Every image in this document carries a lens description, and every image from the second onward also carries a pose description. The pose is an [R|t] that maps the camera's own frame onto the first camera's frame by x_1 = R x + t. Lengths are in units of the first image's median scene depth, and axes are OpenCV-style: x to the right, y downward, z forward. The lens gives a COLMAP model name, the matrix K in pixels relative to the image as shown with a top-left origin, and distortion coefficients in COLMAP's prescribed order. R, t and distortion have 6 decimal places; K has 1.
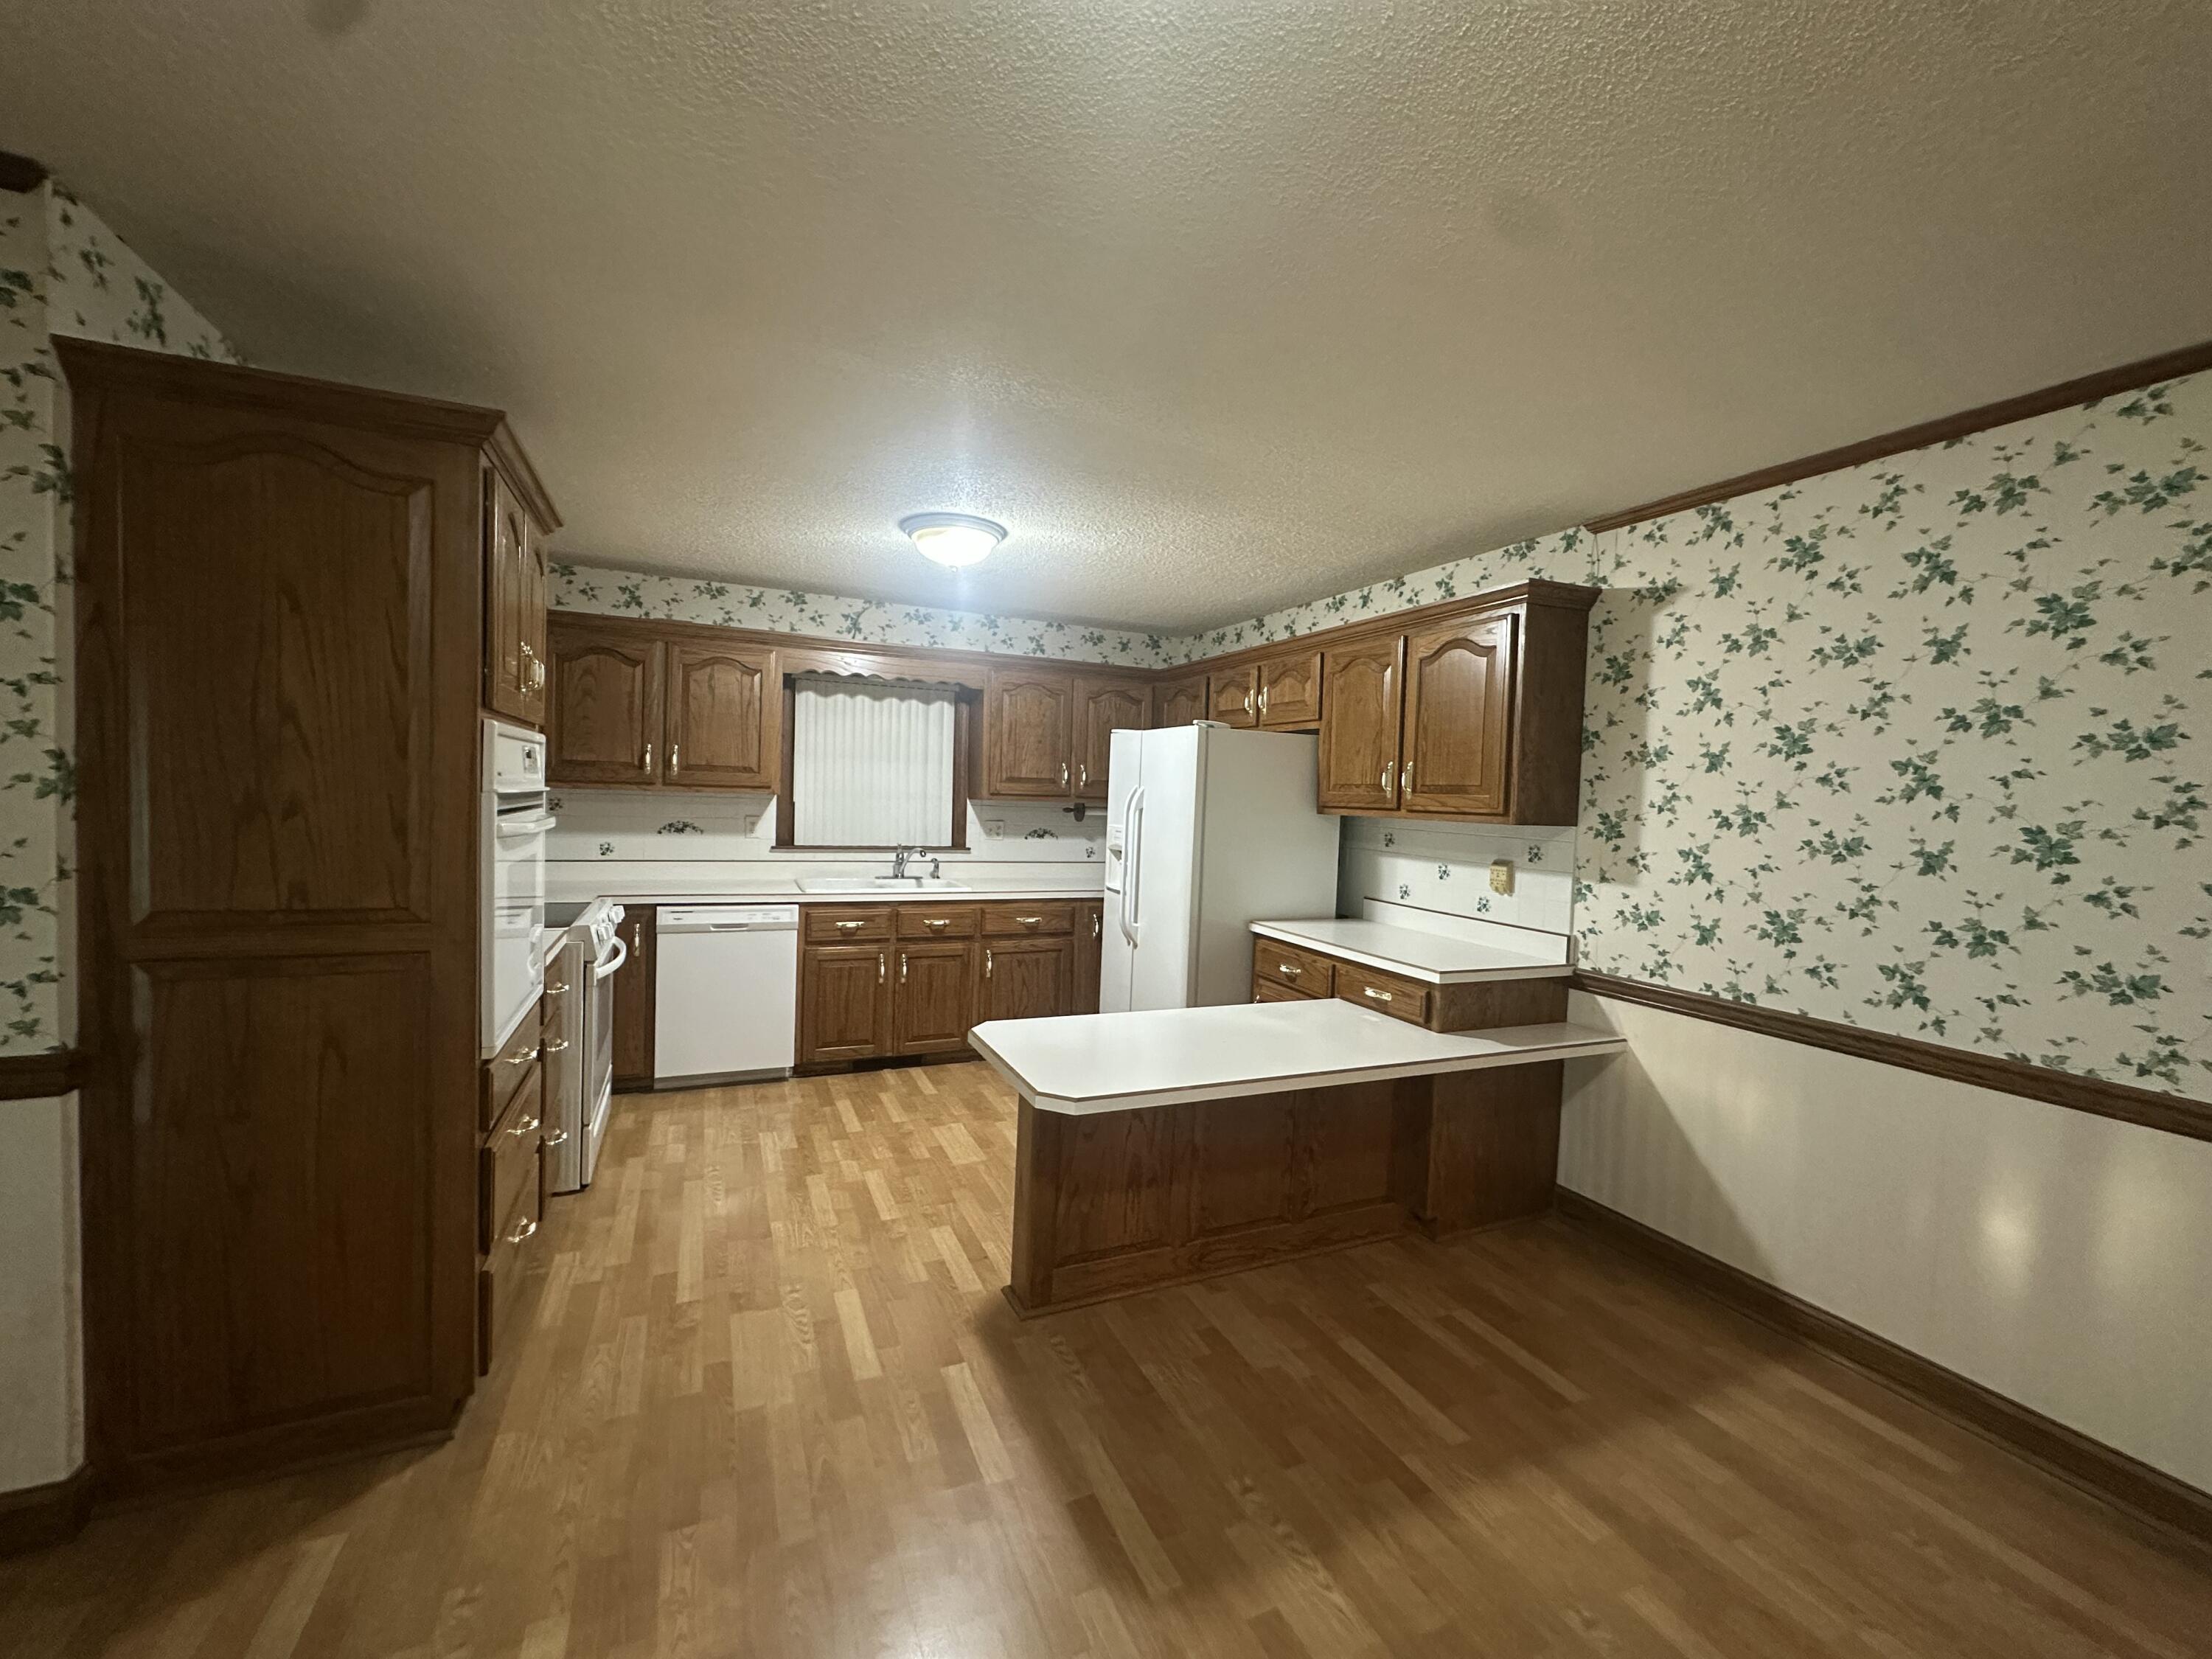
lens RADIAL K [[885.1, 0, 1107.3], [0, 885.1, 827.9], [0, 0, 1]] dist [-0.005159, 0.000835]
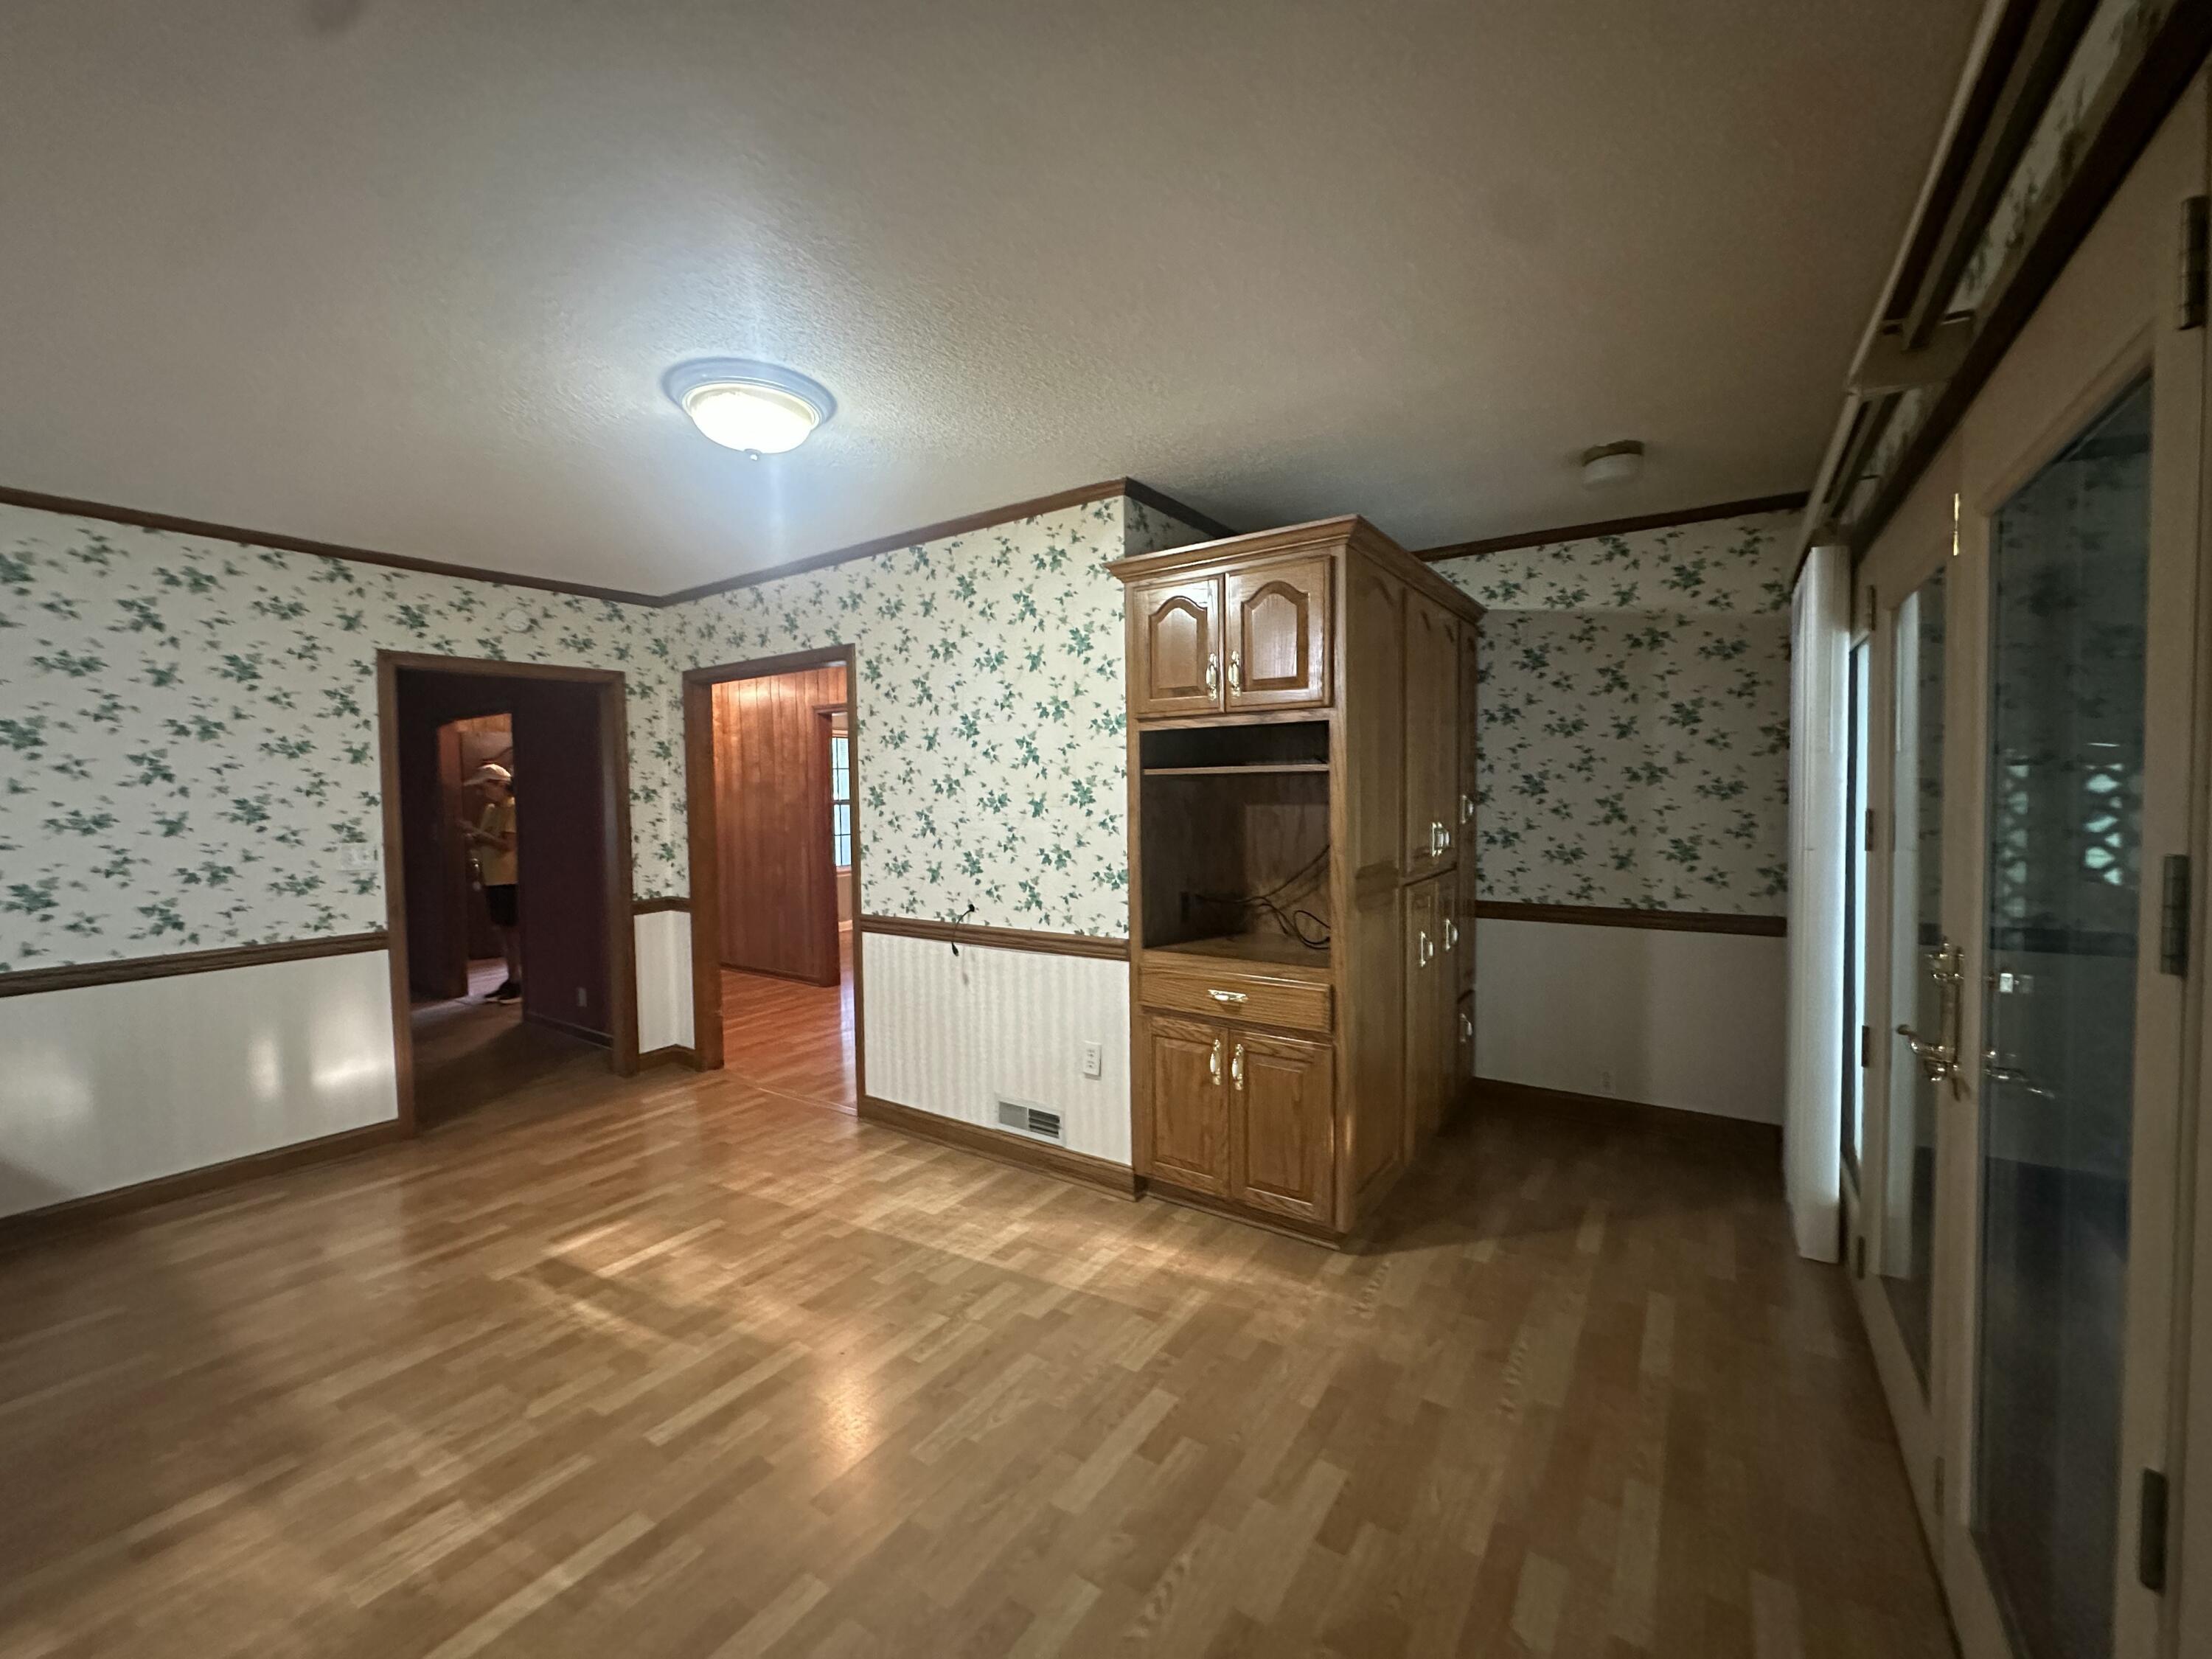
lens RADIAL K [[885.1, 0, 1107.3], [0, 885.1, 827.3], [0, 0, 1]] dist [-0.005159, 0.000835]
pose [[-0.519408, -0.060153, 0.852406, -0.721251], [0.032135, 0.995439, 0.089829, -0.027363], [-0.853922, 0.074050, -0.515106, 0.303110]]
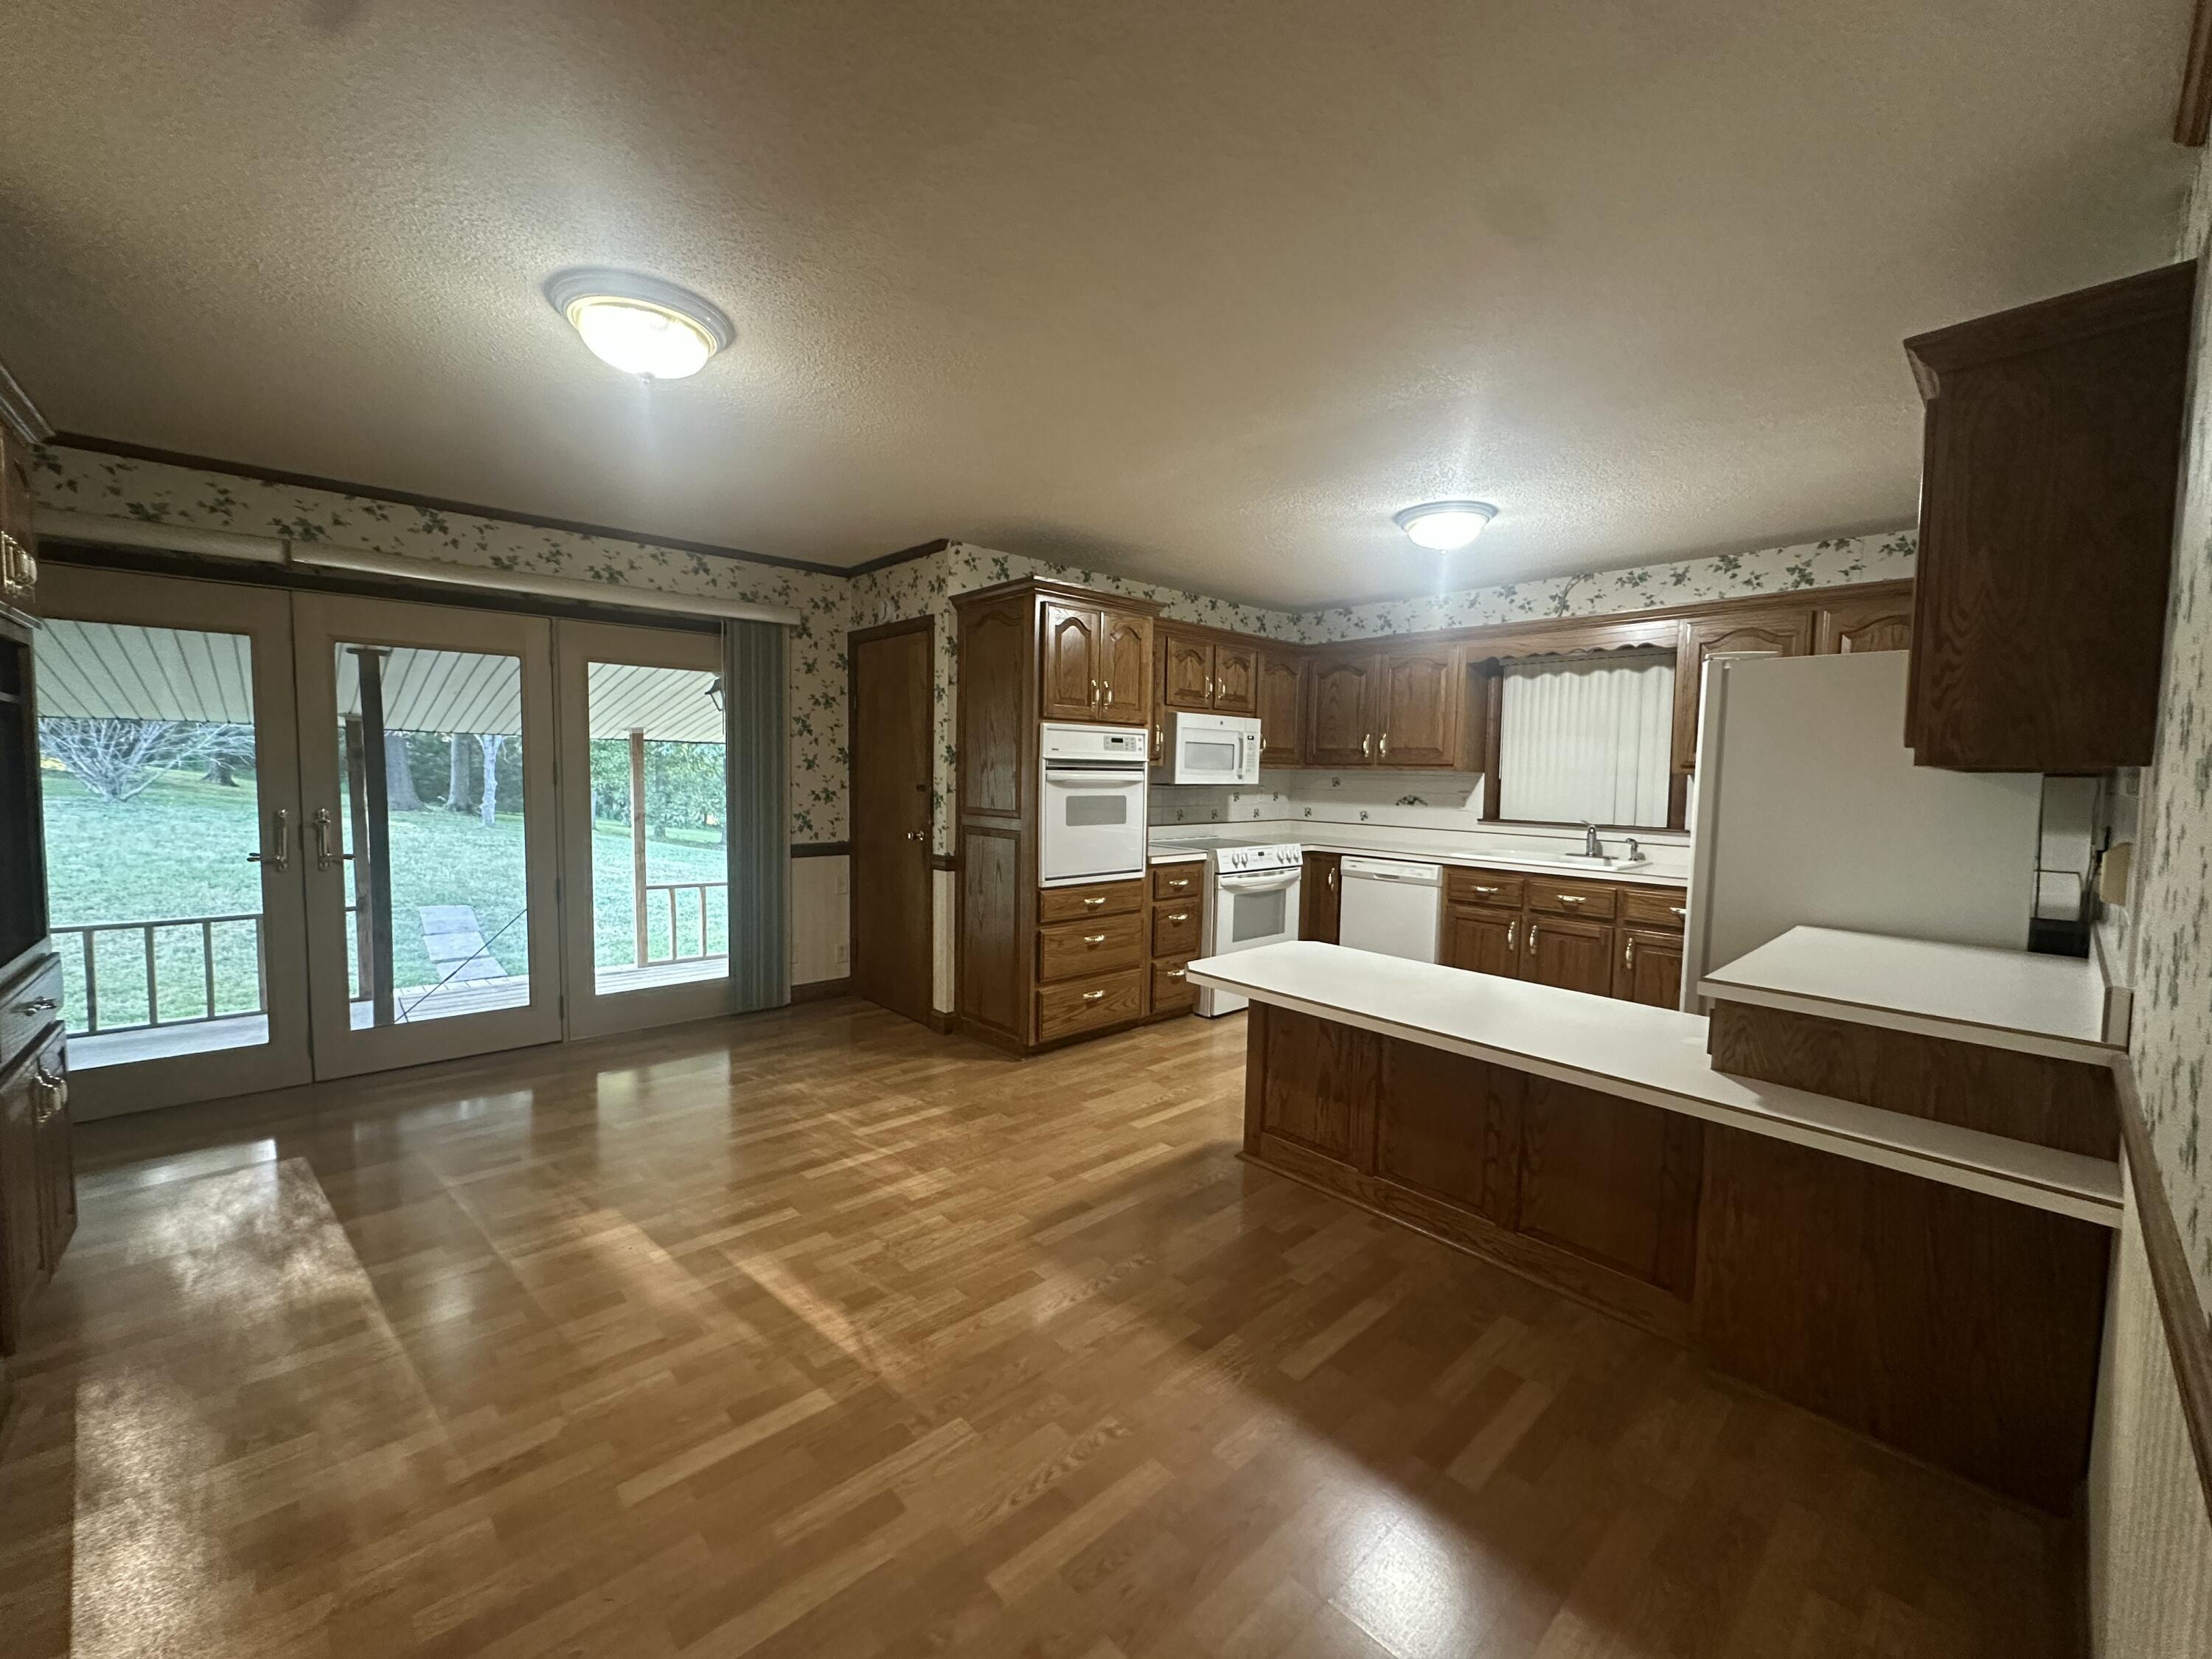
lens RADIAL K [[885.1, 0, 1106.0], [0, 885.1, 827.2], [0, 0, 1]] dist [-0.005159, 0.000835]
pose [[0.315408, 0.031269, -0.948441, 0.778325], [-0.043457, 0.998884, 0.018480, 0.045484], [0.947960, 0.035388, 0.316415, 0.290554]]
